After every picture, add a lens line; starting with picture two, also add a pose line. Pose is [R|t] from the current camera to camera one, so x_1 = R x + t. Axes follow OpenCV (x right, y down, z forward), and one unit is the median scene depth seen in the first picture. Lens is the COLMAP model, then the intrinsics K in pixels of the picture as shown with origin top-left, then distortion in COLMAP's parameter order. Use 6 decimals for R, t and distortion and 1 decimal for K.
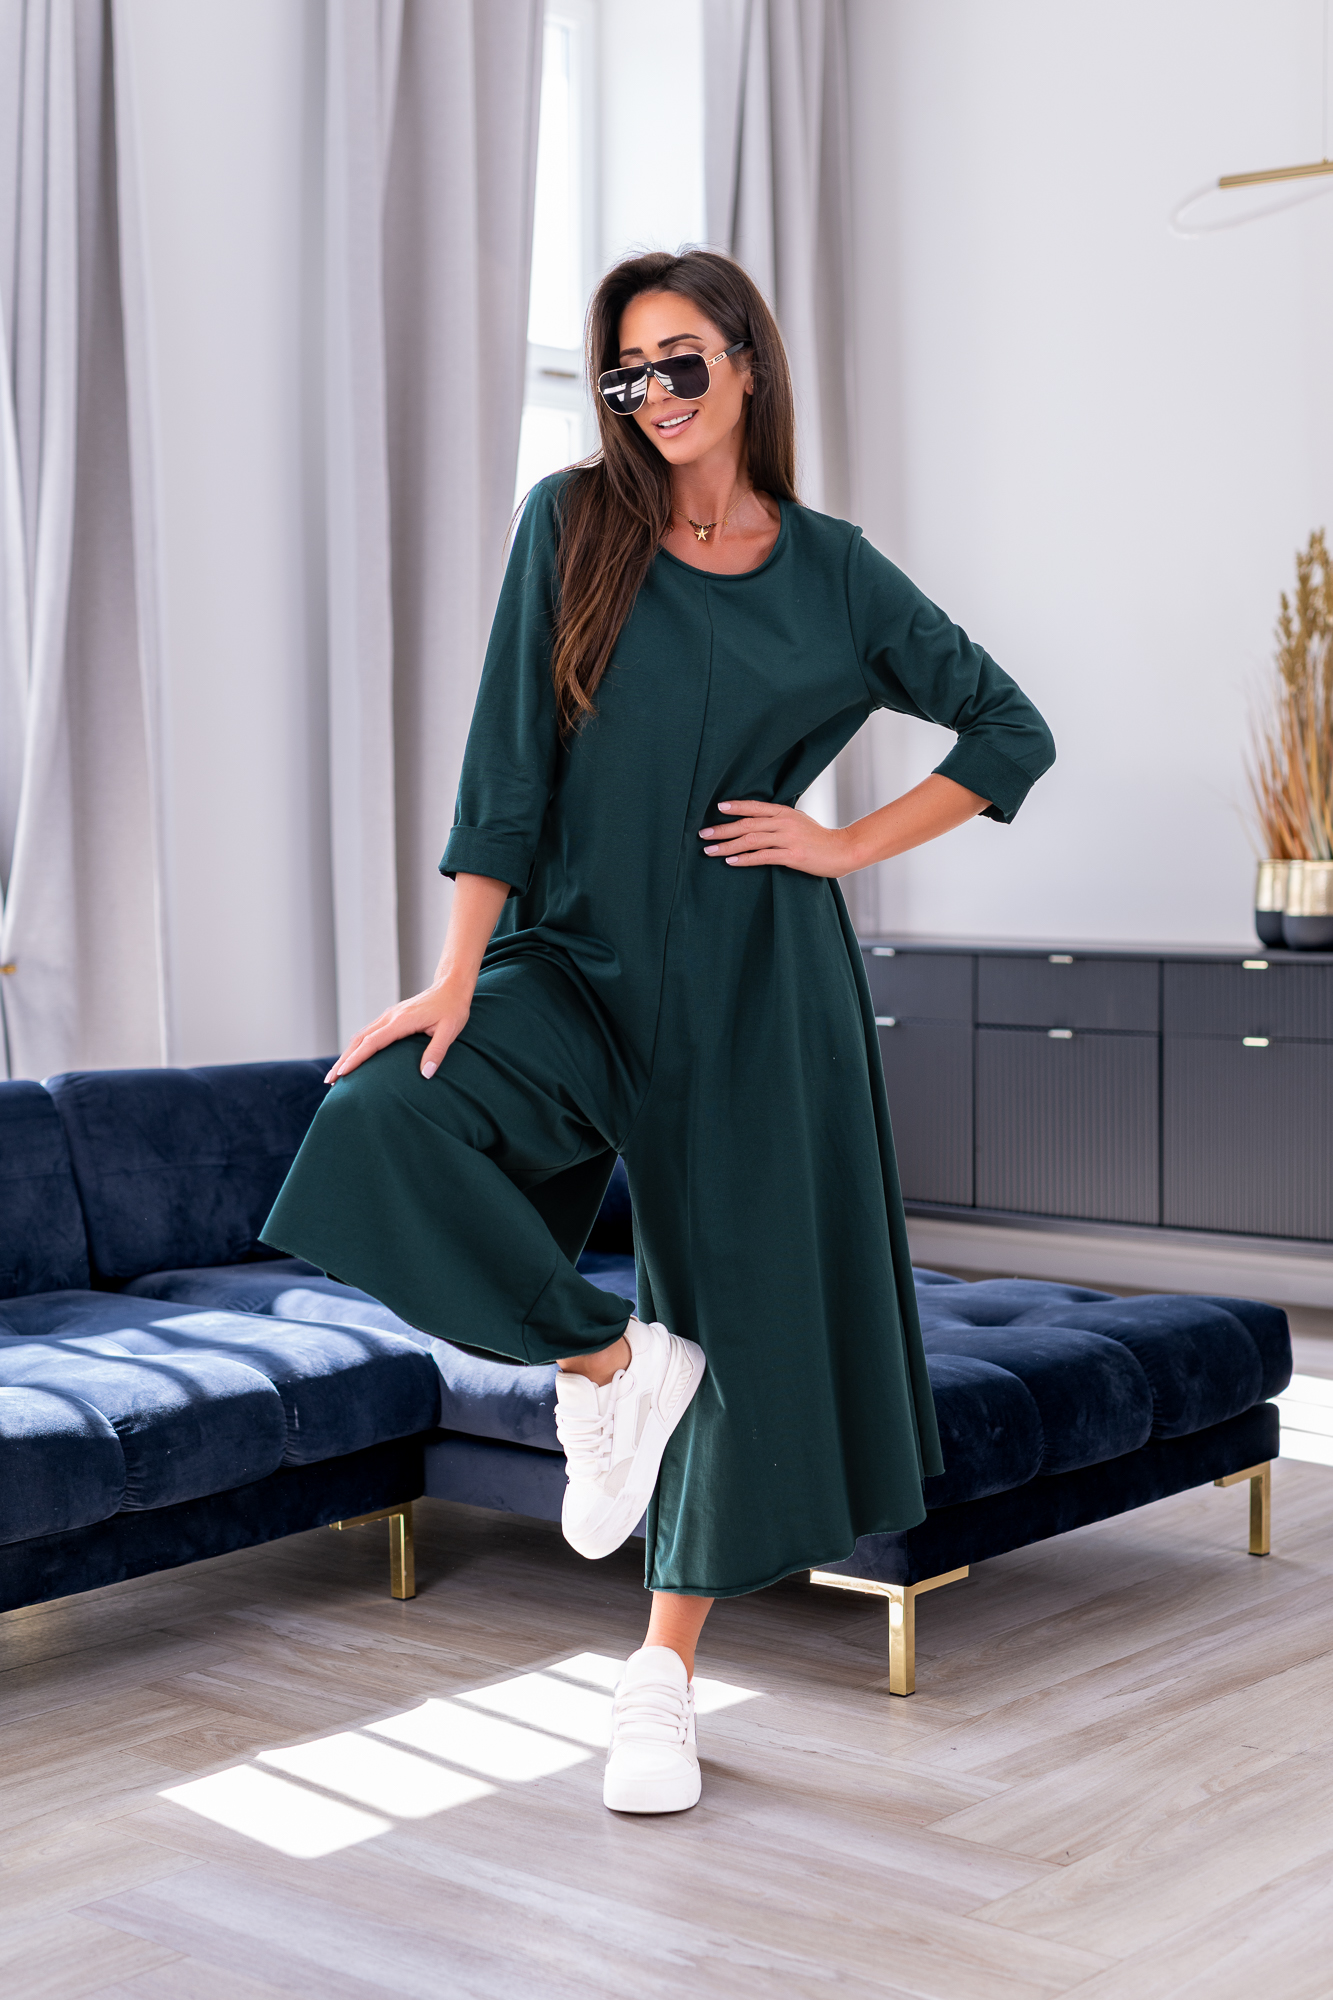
lens RADIAL K [[2925.9, 0, 697.0], [0, 2925.9, 980.3], [0, 0, 1]] dist [0.007606, 0.000000]
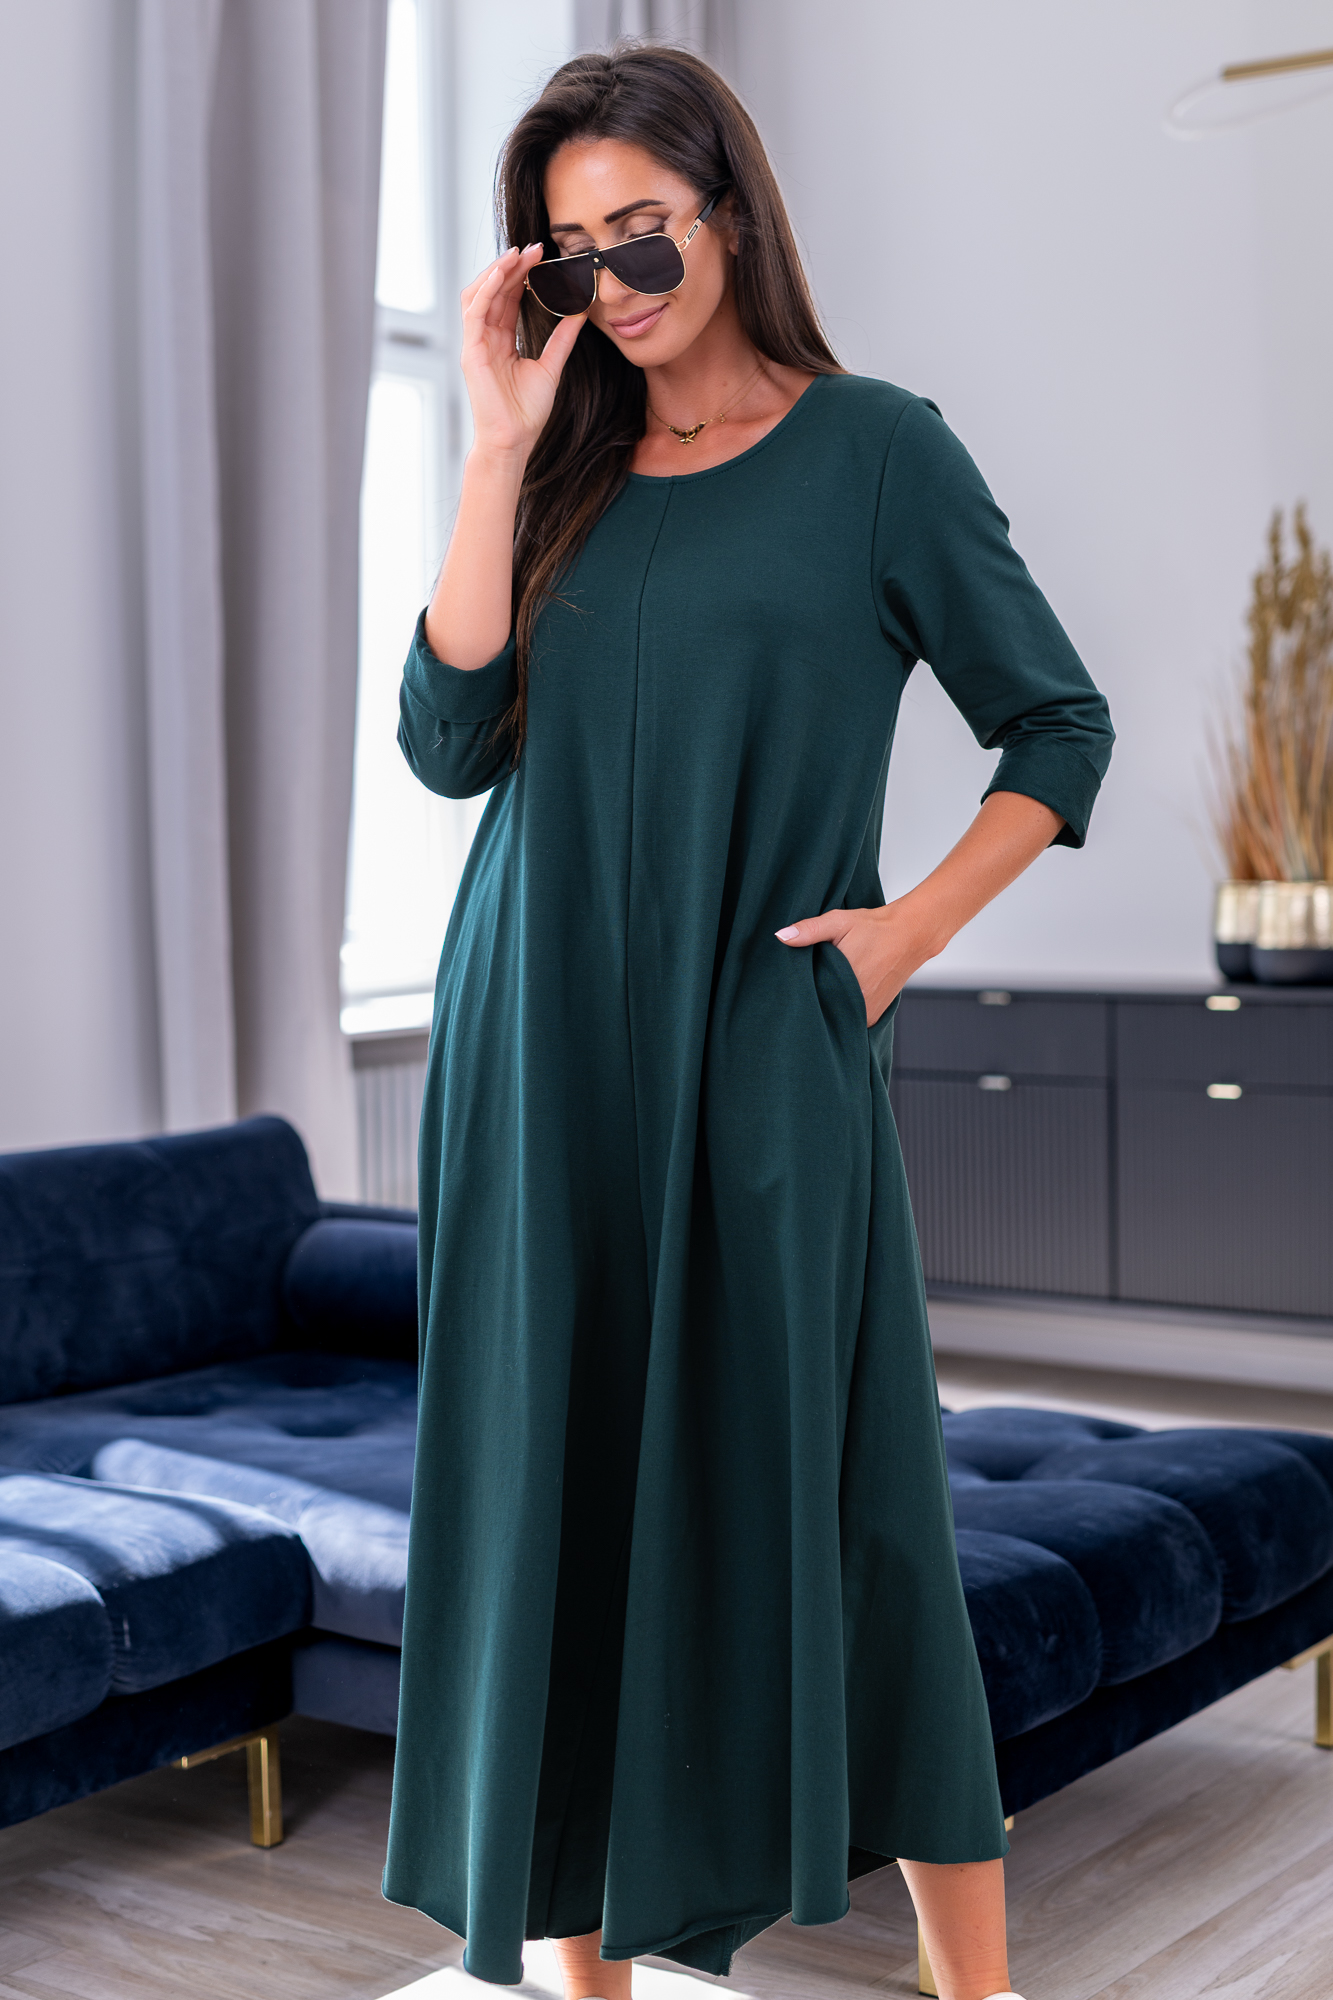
lens RADIAL K [[2780.6, 0, 639.7], [0, 2780.6, 1012.6], [0, 0, 1]] dist [0.001535, 0.000000]
pose [[0.998660, -0.011755, 0.050402, -0.036715], [0.011407, 0.999909, 0.007186, -0.015324], [-0.050482, -0.006601, 0.998703, 0.262240]]
